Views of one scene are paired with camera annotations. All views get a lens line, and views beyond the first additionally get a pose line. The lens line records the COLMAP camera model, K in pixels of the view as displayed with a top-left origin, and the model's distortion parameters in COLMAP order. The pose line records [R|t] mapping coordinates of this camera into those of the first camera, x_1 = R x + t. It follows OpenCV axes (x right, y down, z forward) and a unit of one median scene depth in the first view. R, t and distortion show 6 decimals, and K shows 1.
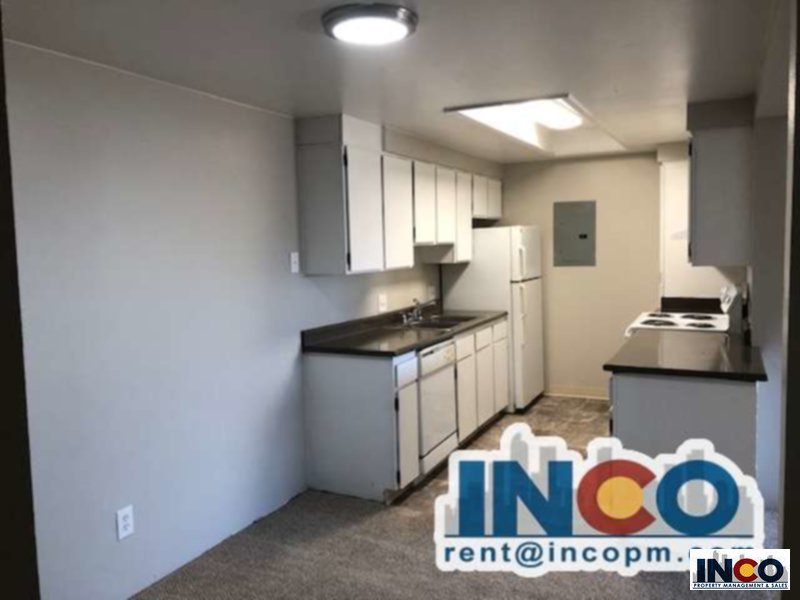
lens RADIAL K [[651.0, 0, 399.0], [0, 651.0, 300.6], [0, 0, 1]] dist [0.033292, -0.023523]
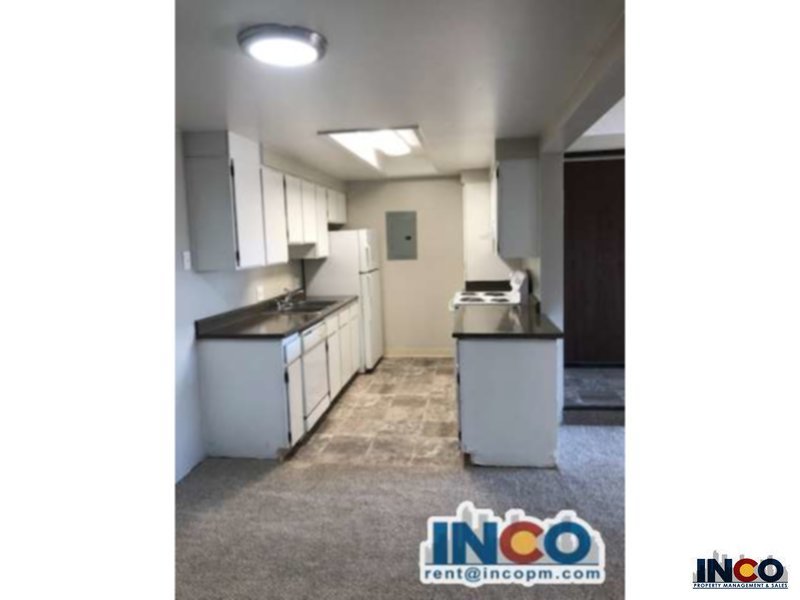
lens RADIAL K [[483.7, 0, 401.8], [0, 483.7, 295.5], [0, 0, 1]] dist [0.005687, 0.001022]
pose [[0.946991, -0.041856, 0.318522, -0.074962], [0.035545, 0.999040, 0.025601, -0.006551], [-0.319288, -0.012922, 0.947570, 0.083758]]
